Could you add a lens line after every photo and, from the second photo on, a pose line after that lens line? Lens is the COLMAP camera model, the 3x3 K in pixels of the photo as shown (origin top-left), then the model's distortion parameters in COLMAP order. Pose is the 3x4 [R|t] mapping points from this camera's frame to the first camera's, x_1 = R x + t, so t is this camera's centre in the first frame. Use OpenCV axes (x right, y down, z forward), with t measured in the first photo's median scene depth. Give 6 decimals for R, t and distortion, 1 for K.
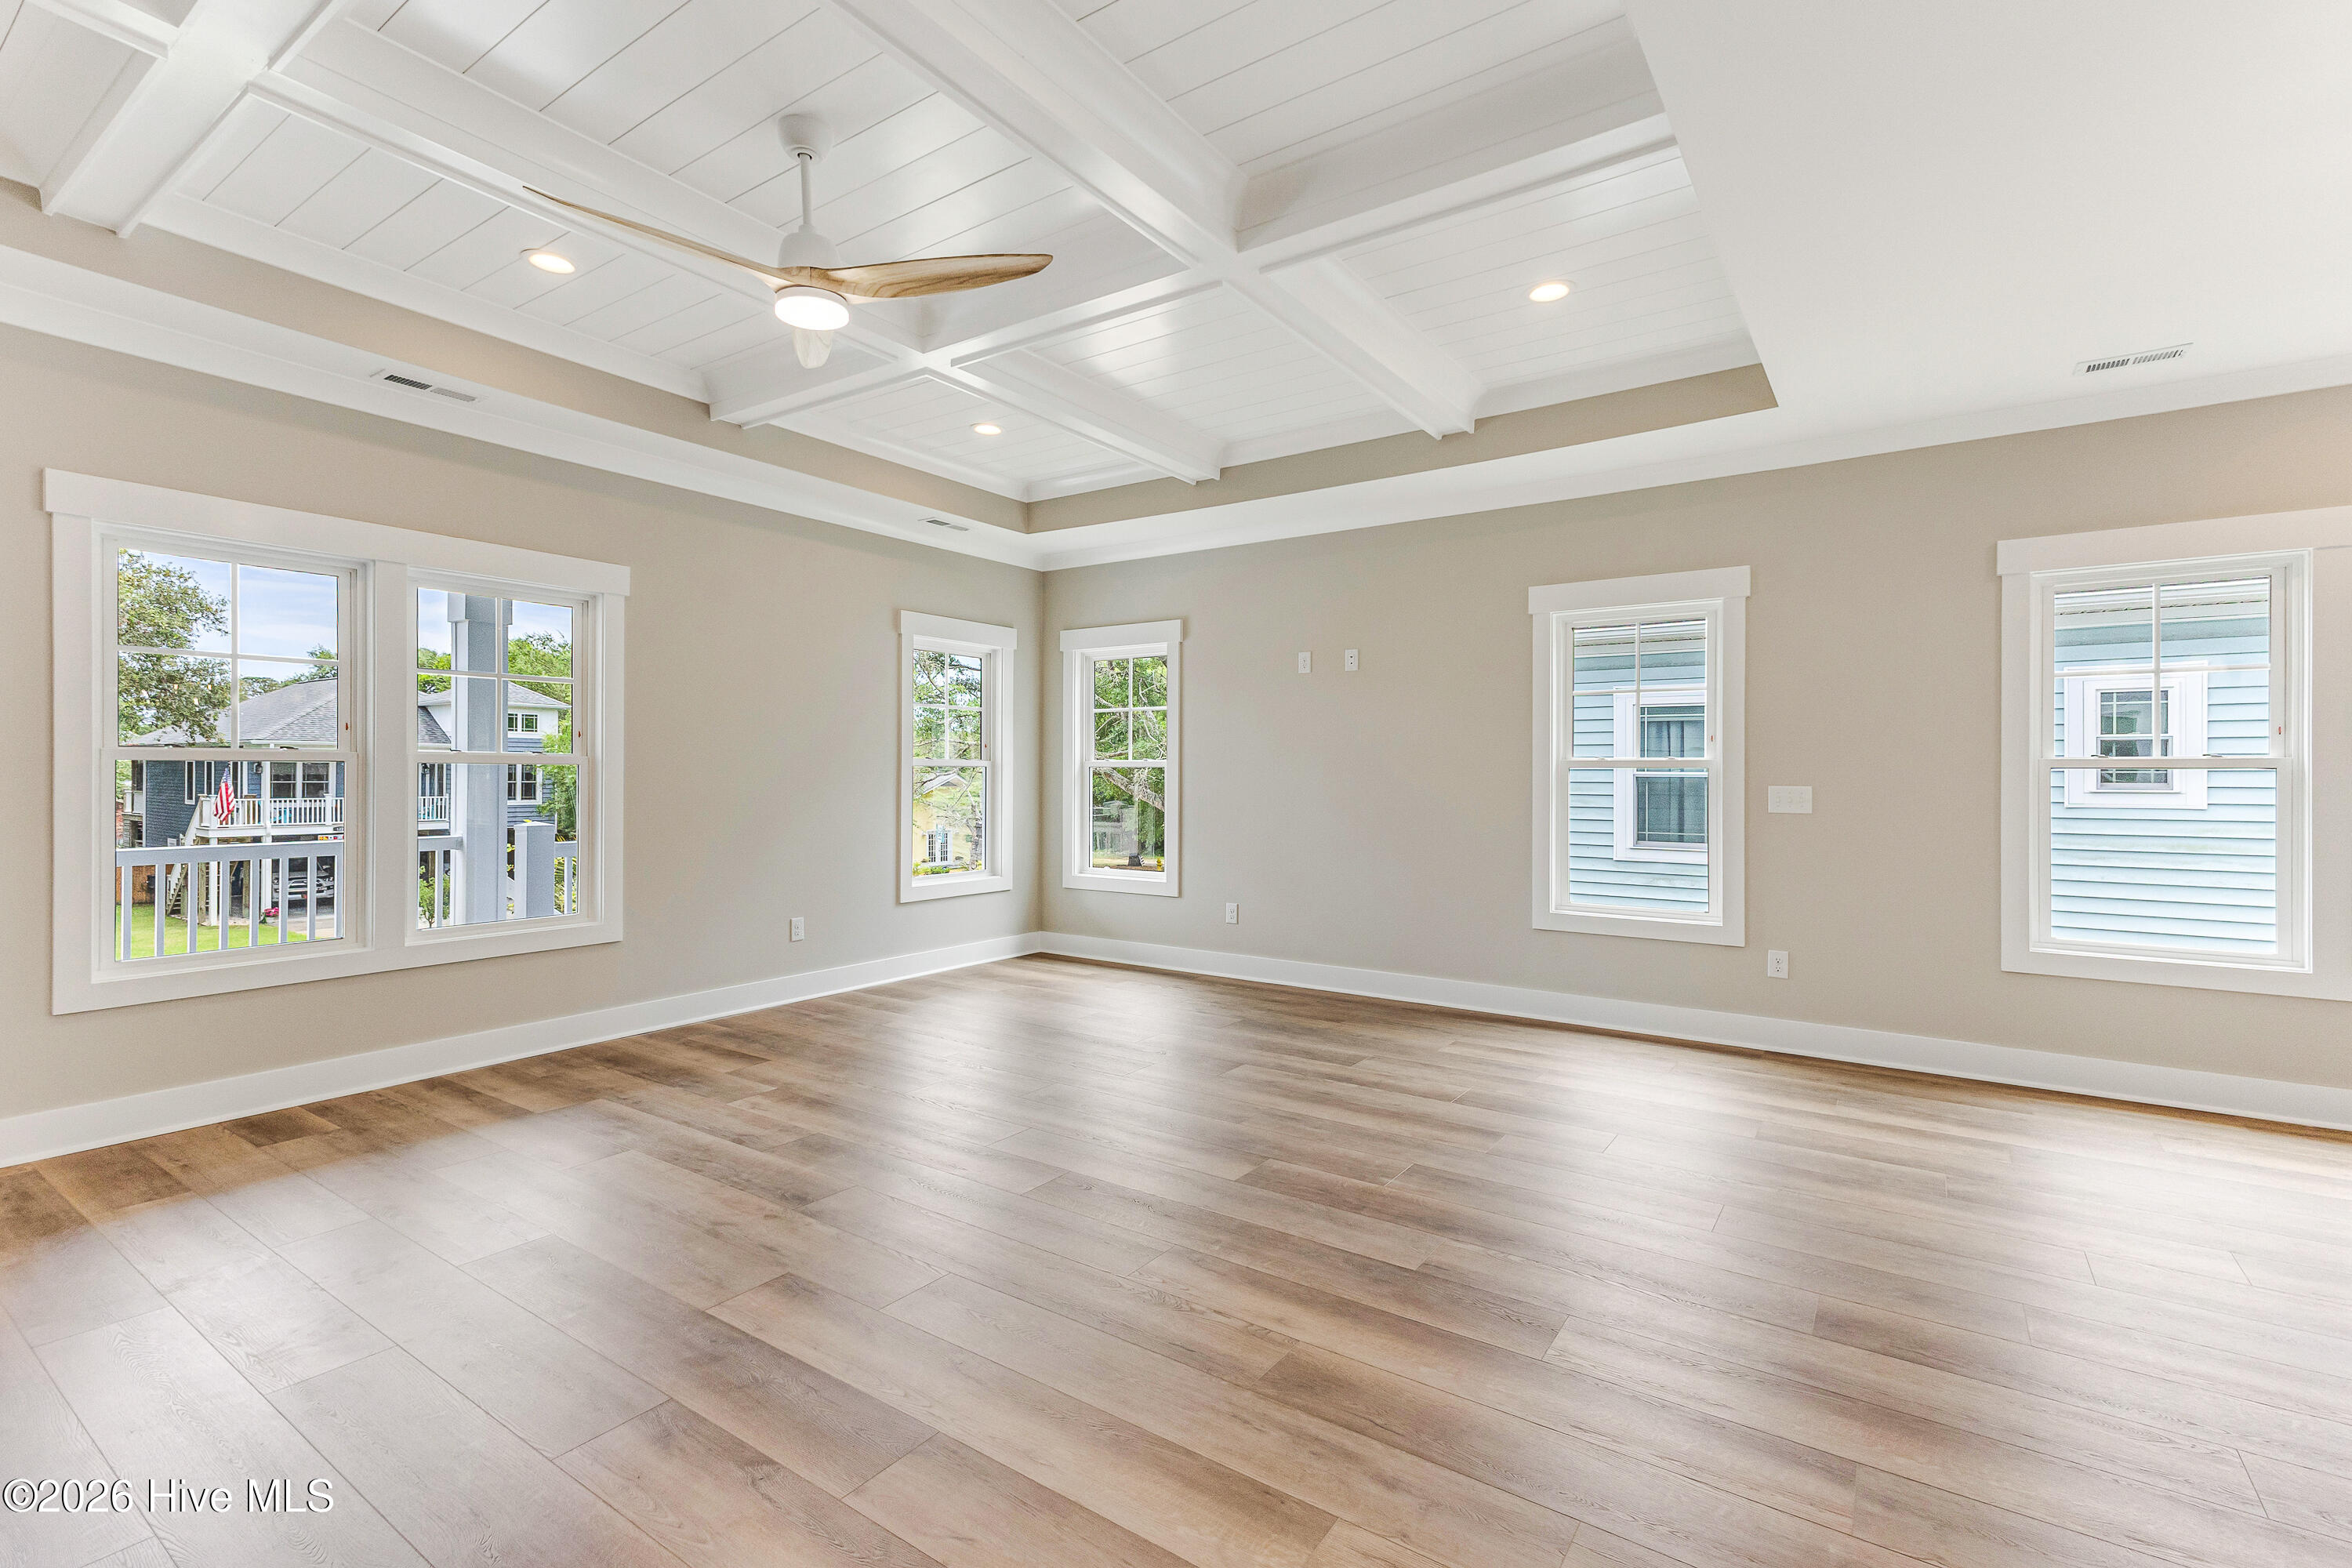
lens RADIAL K [[1052.6, 0, 1169.7], [0, 1052.6, 775.4], [0, 0, 1]] dist [0.020258, 0.000008]
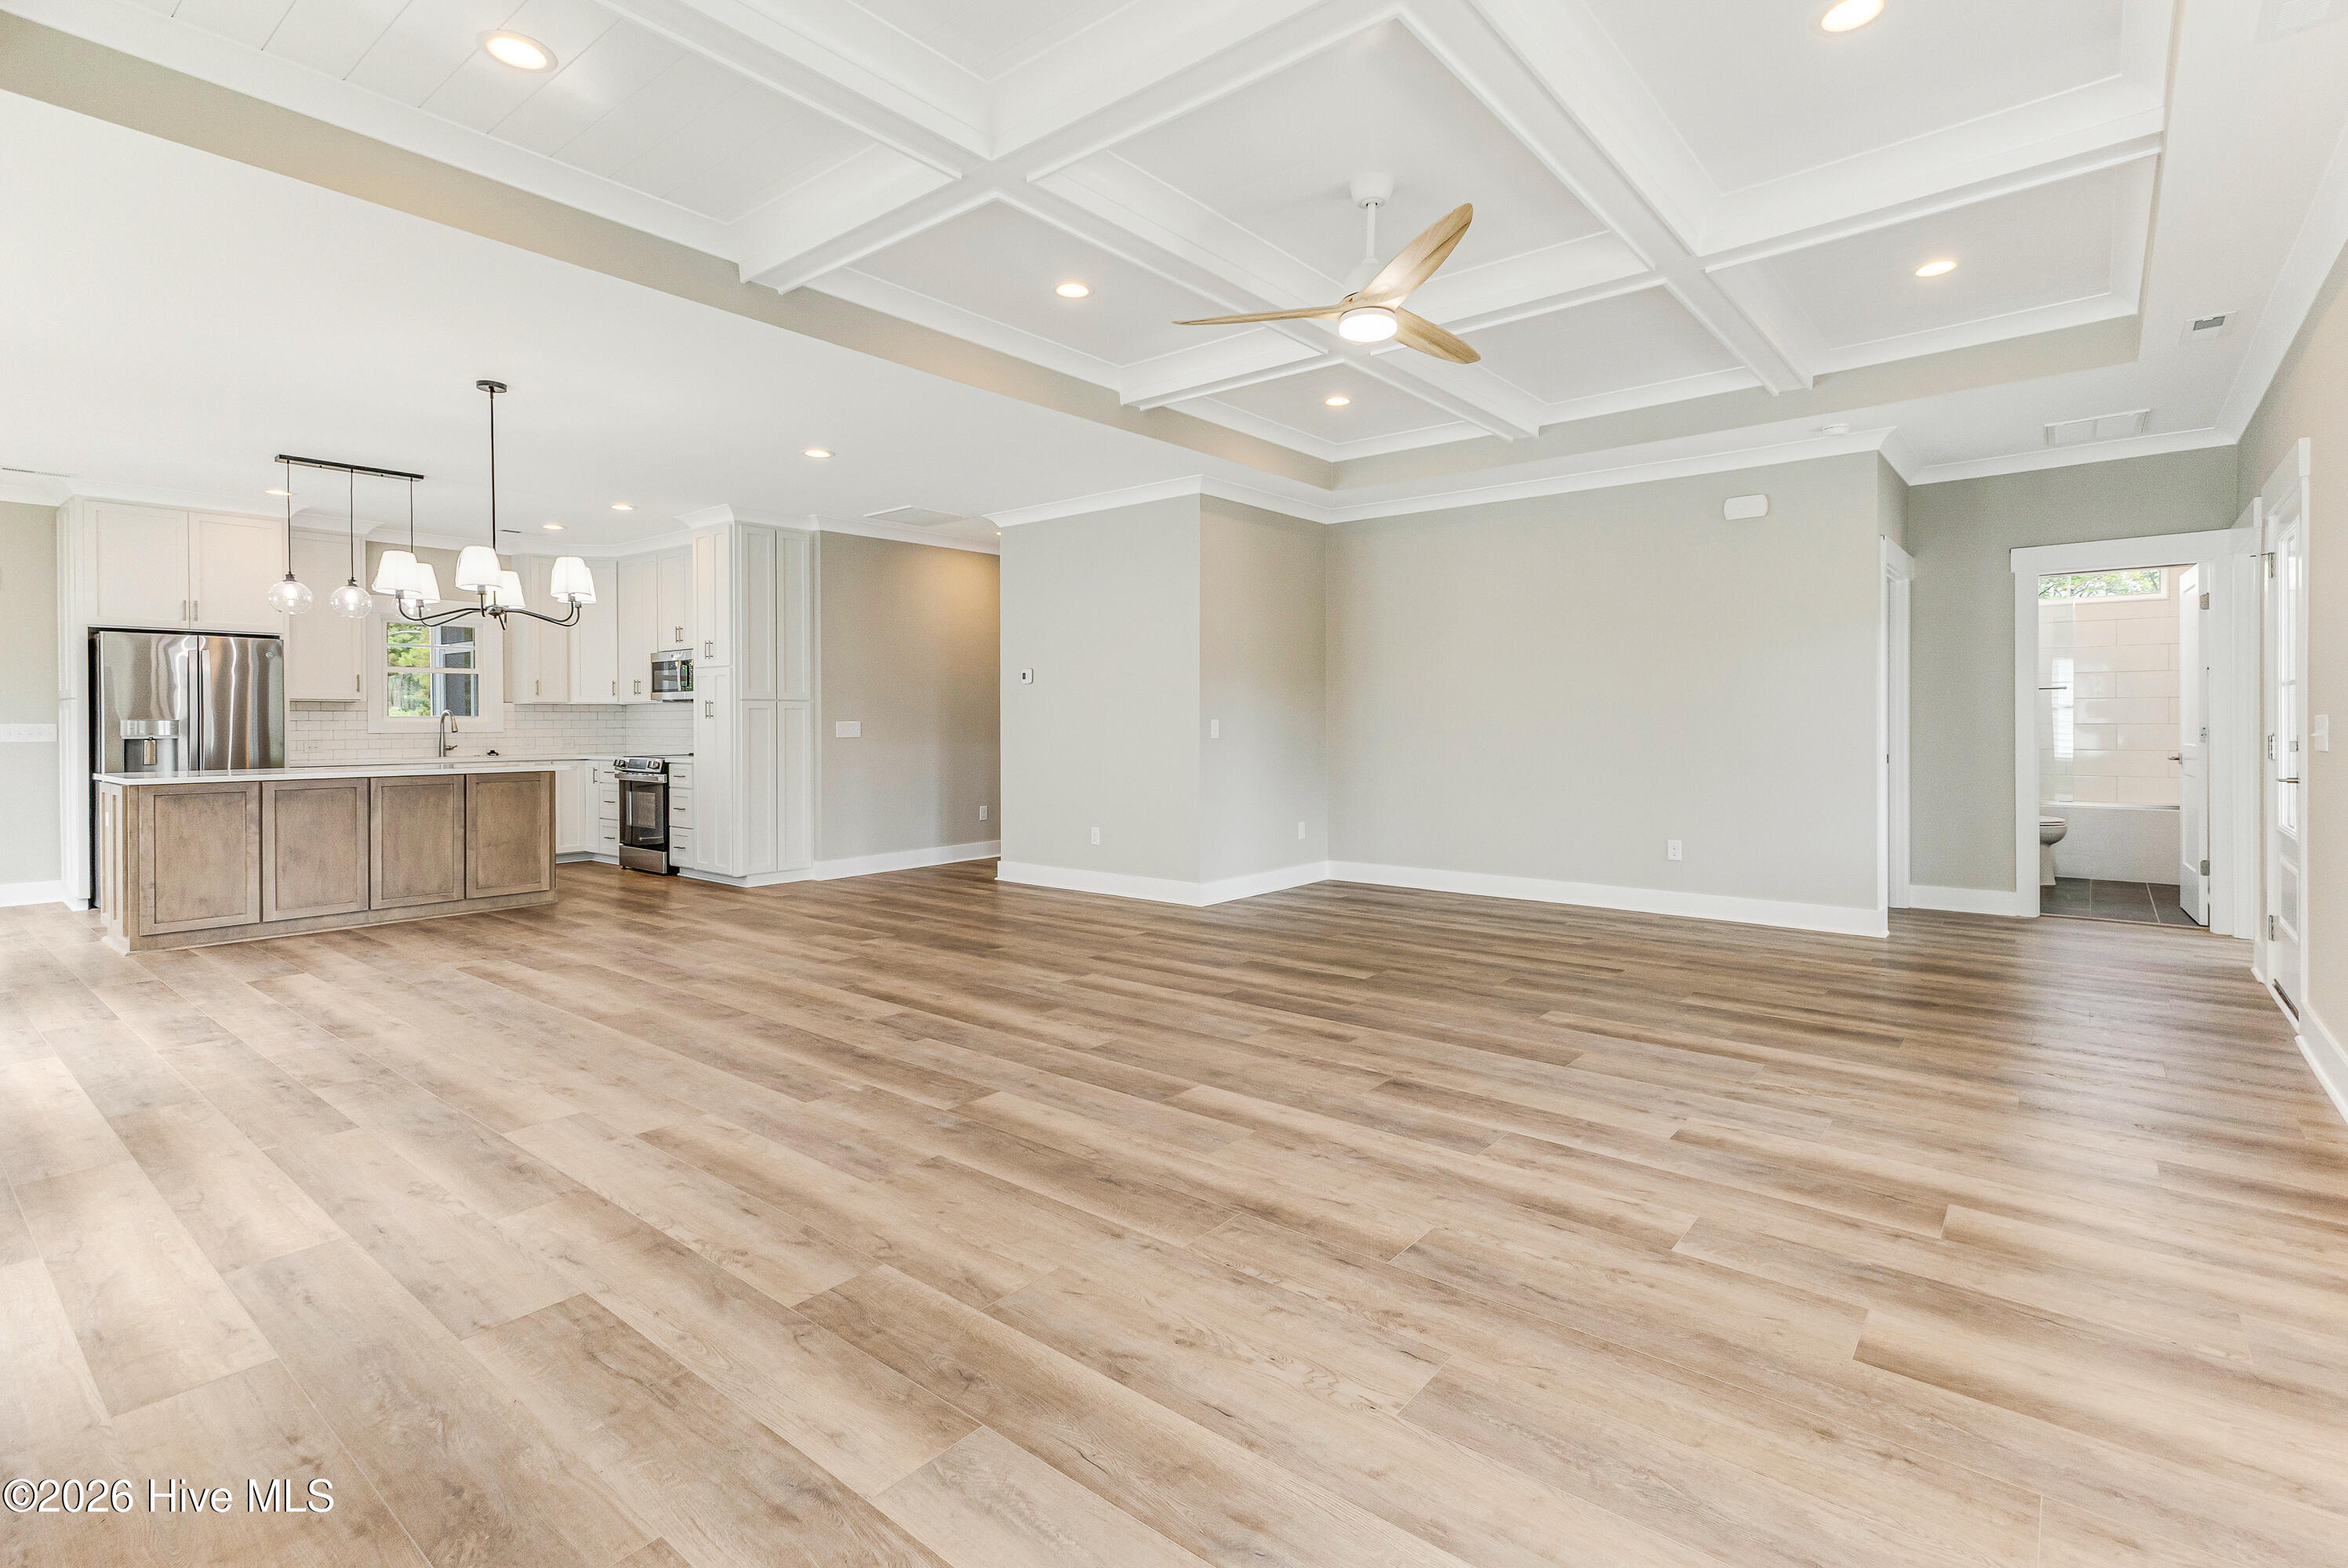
lens RADIAL K [[1107.8, 0, 1168.0], [0, 1107.8, 726.5], [0, 0, 1]] dist [0.012638, -0.000778]
pose [[-0.996382, -0.001077, 0.084985, -0.131534], [-0.000261, 0.999954, 0.009610, 0.008487], [-0.084991, 0.009553, -0.996336, 1.393590]]
